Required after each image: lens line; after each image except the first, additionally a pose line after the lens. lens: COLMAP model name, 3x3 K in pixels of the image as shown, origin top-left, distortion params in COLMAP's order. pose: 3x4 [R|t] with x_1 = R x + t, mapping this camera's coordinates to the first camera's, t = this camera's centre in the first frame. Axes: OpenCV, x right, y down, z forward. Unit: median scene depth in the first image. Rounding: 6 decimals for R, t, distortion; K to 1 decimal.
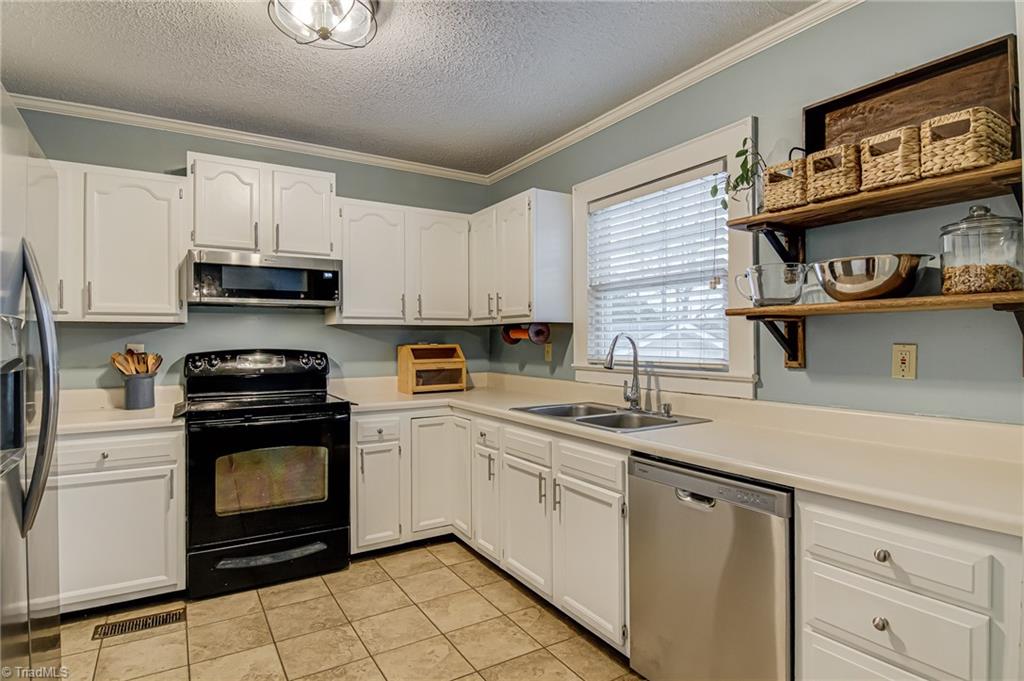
lens RADIAL K [[551.9, 0, 502.7], [0, 551.9, 362.2], [0, 0, 1]] dist [0.002827, -0.026134]
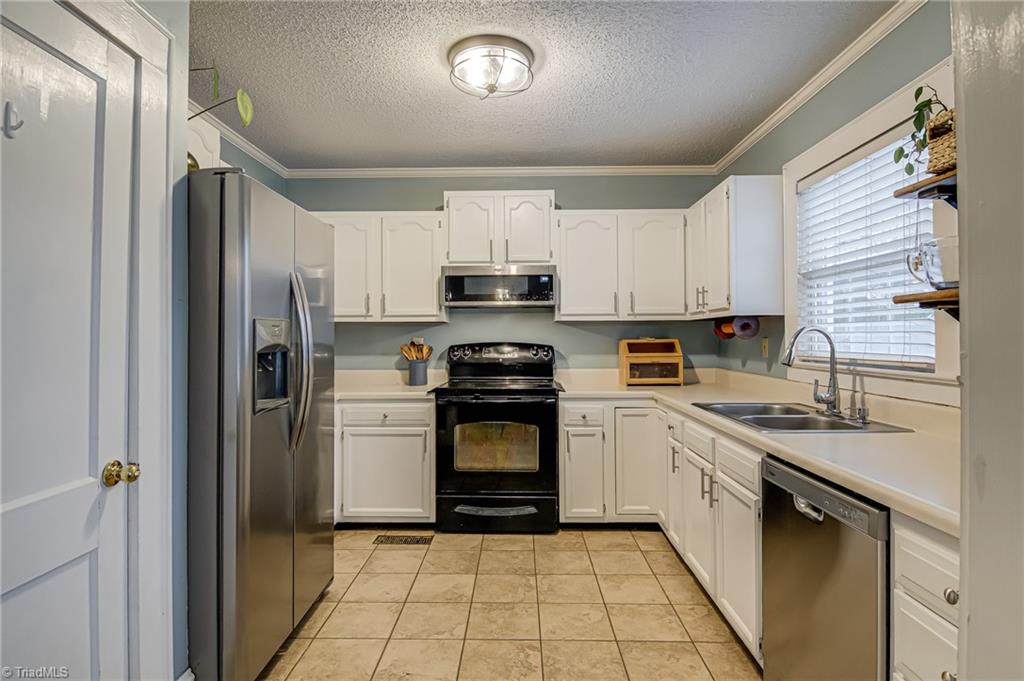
lens RADIAL K [[551.9, 0, 502.7], [0, 551.9, 362.2], [0, 0, 1]] dist [0.002827, -0.026134]
pose [[0.829121, 0.025230, -0.558499, 0.268246], [-0.021922, 0.999680, 0.012614, 0.005140], [0.558639, 0.001785, 0.829409, -0.015137]]
